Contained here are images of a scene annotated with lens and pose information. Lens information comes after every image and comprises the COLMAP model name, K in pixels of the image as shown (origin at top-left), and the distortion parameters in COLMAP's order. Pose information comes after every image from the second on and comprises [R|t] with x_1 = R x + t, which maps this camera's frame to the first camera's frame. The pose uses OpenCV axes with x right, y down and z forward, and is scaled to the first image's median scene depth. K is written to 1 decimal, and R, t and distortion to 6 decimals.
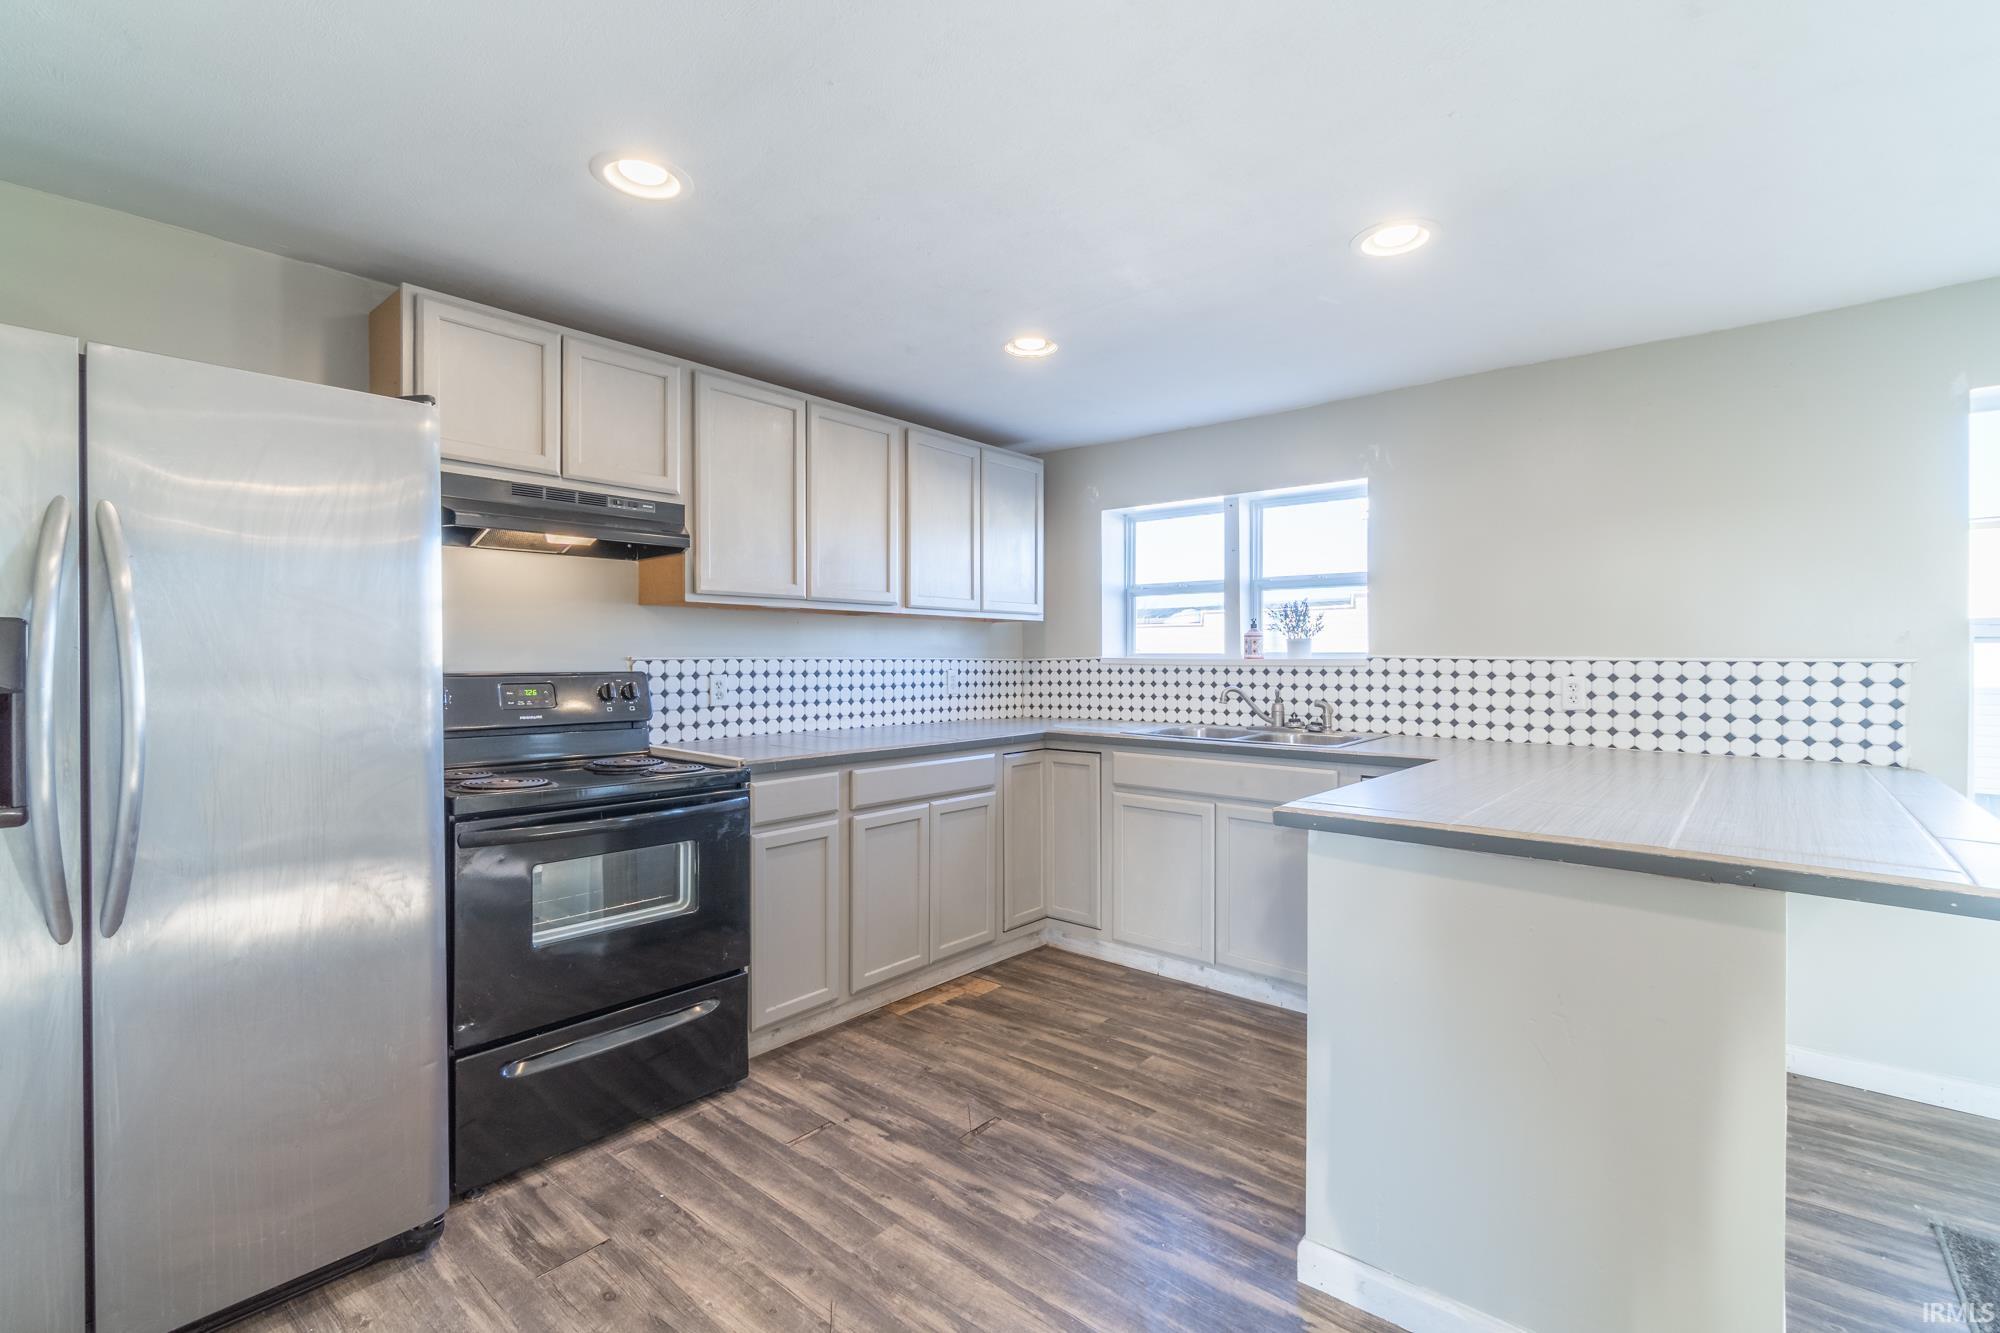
lens RADIAL K [[876.3, 0, 983.7], [0, 876.3, 663.5], [0, 0, 1]] dist [-0.008182, 0.001866]
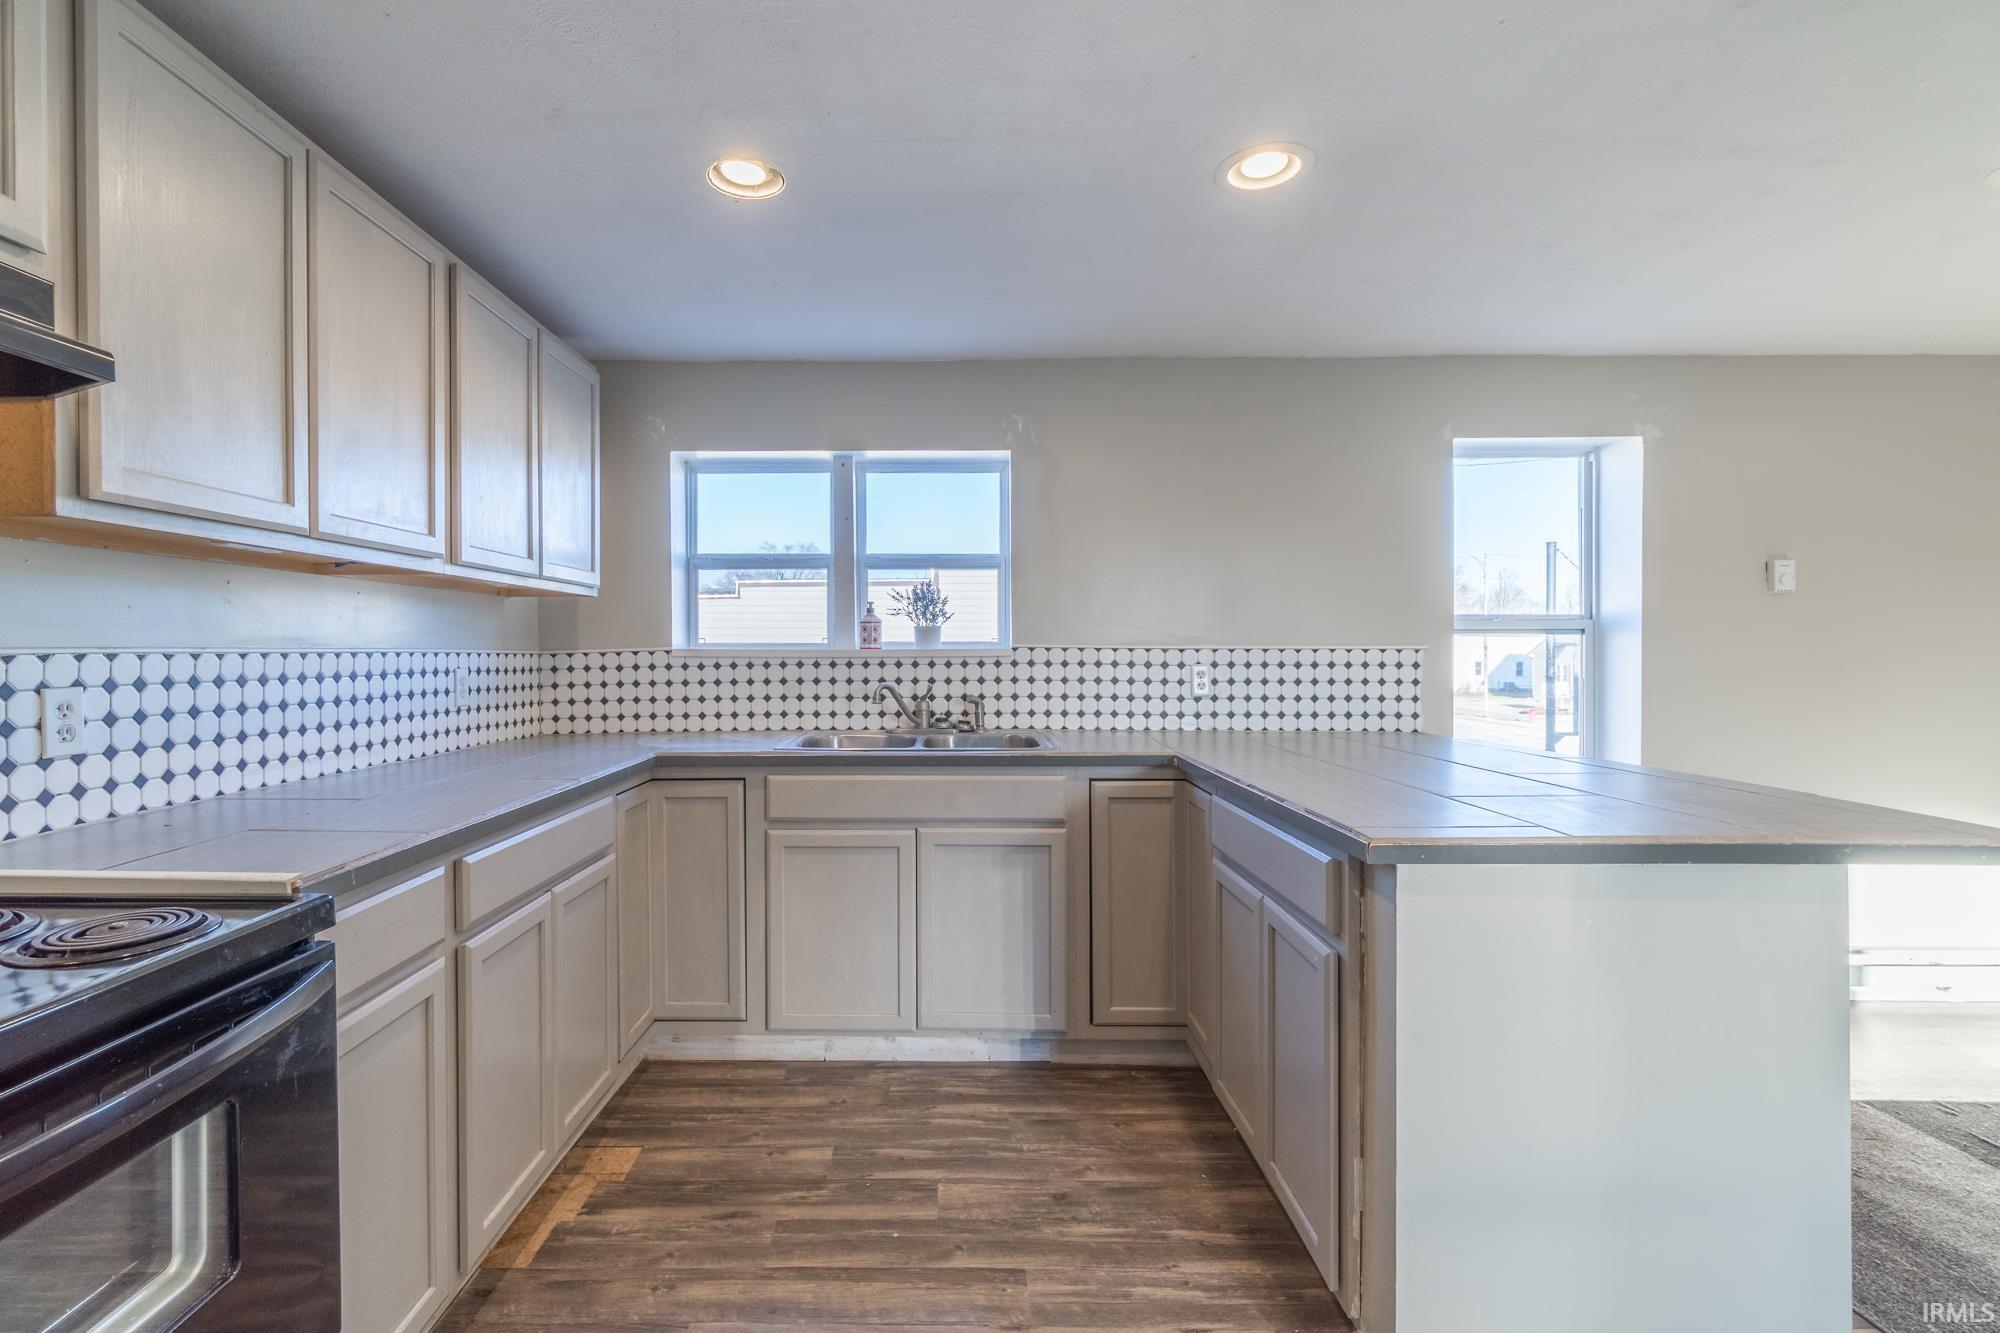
lens RADIAL K [[909.8, 0, 918.9], [0, 909.8, 653.3], [0, 0, 1]] dist [-0.013890, -0.000549]
pose [[0.767827, -0.006962, 0.640619, -0.263320], [0.008842, 0.999961, 0.000270, -0.001381], [-0.640596, 0.005457, 0.767859, 0.359148]]
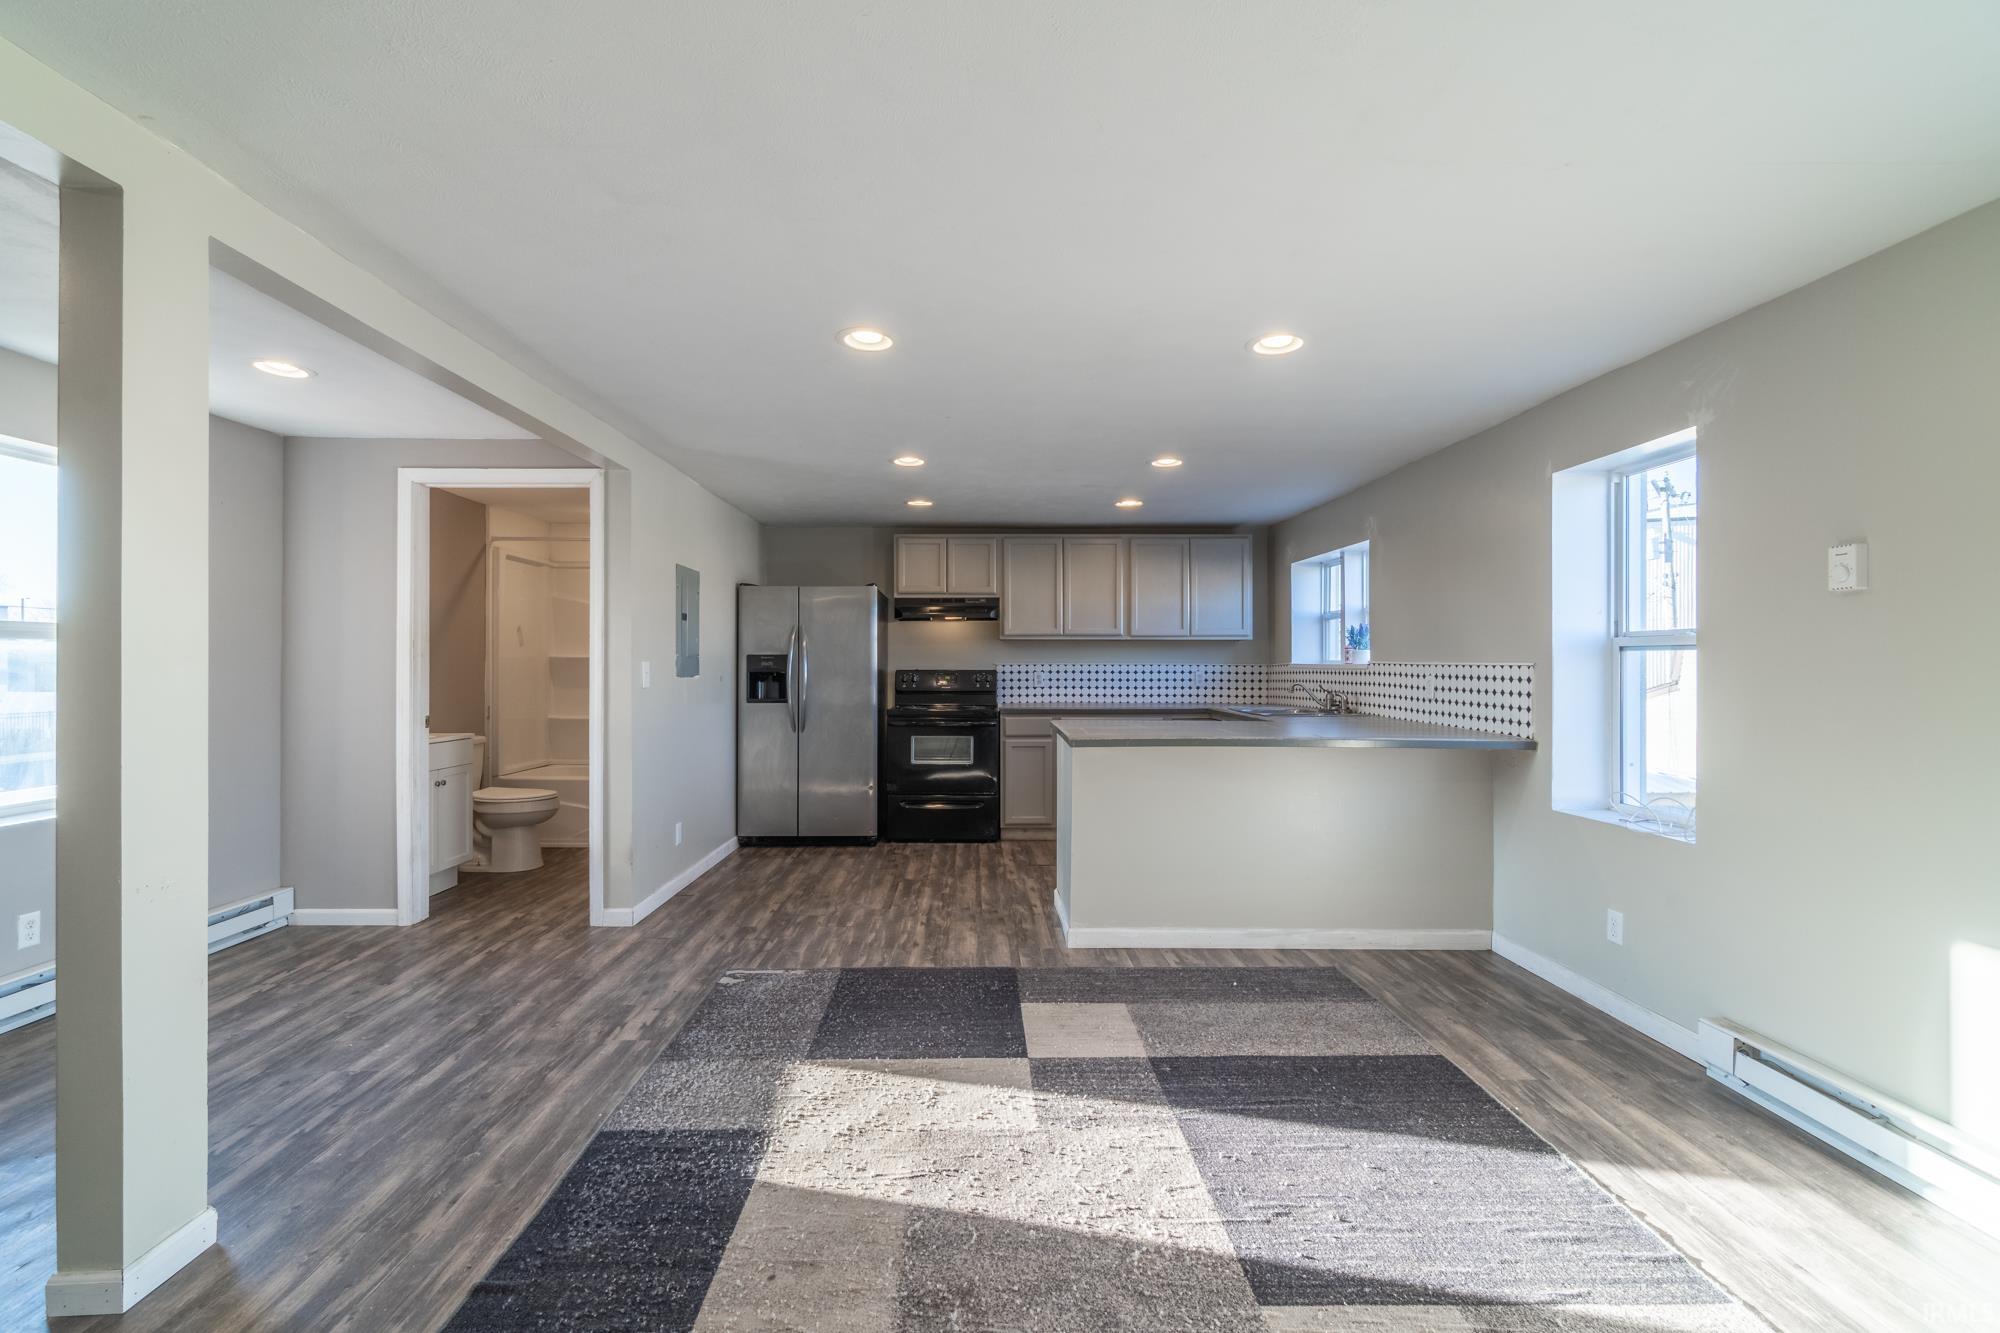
lens RADIAL K [[876.3, 0, 978.9], [0, 876.3, 657.0], [0, 0, 1]] dist [-0.008182, 0.001866]
pose [[0.658047, -0.007142, -0.752943, 1.186317], [-0.004599, 0.999898, -0.013504, 0.006223], [0.752962, 0.012349, 0.657948, -0.483597]]
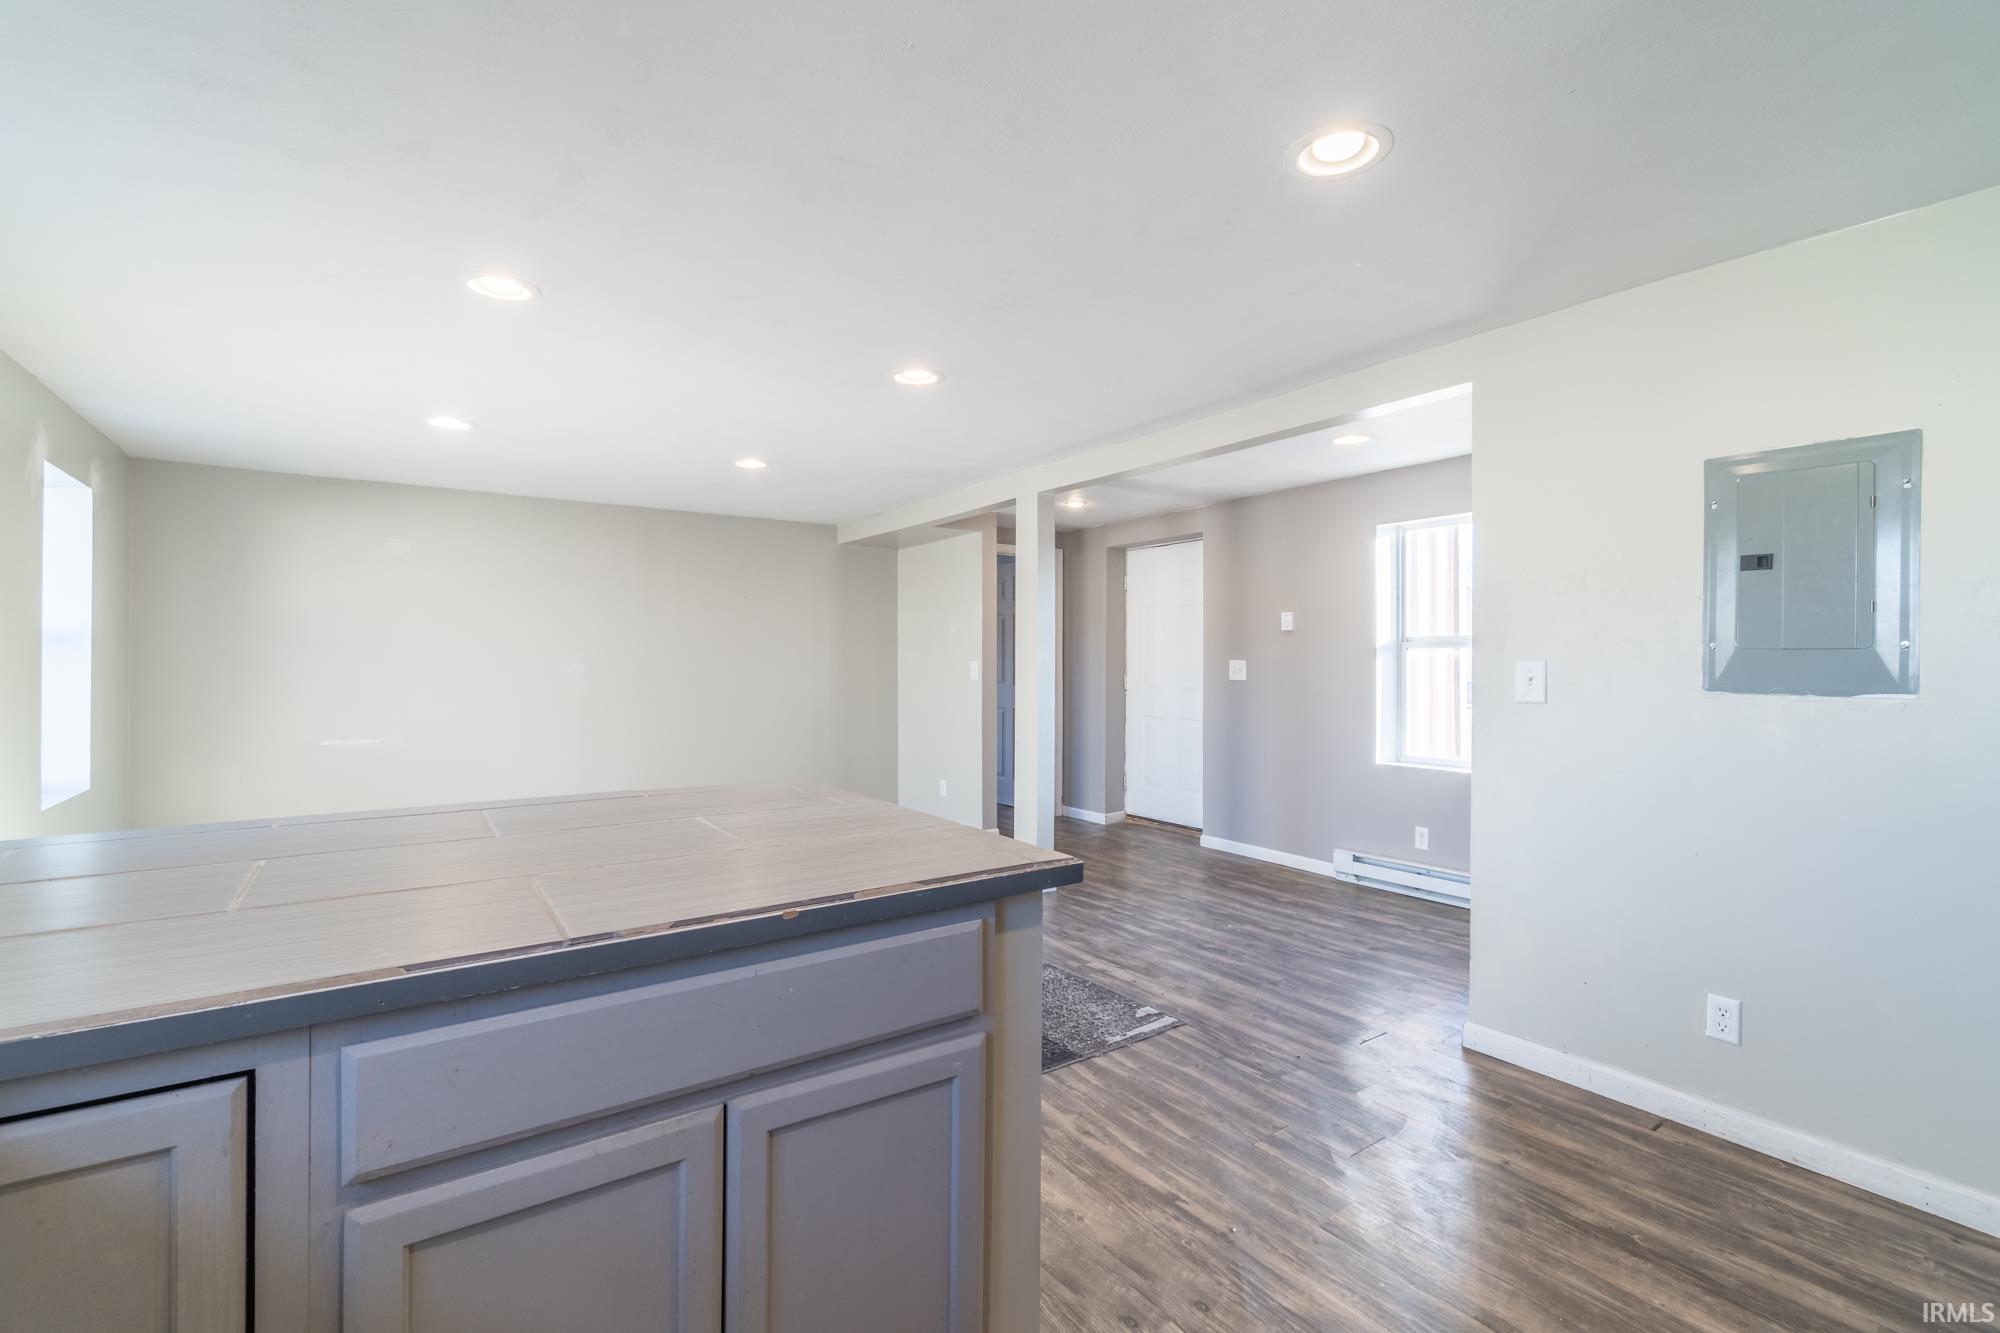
lens RADIAL K [[876.3, 0, 1000.3], [0, 876.3, 665.7], [0, 0, 1]] dist [-0.008182, 0.001866]
pose [[-0.973382, -0.003380, 0.229166, 0.124307], [-0.001314, 0.999957, 0.009165, -0.004733], [-0.229187, 0.008620, -0.973344, 0.963680]]
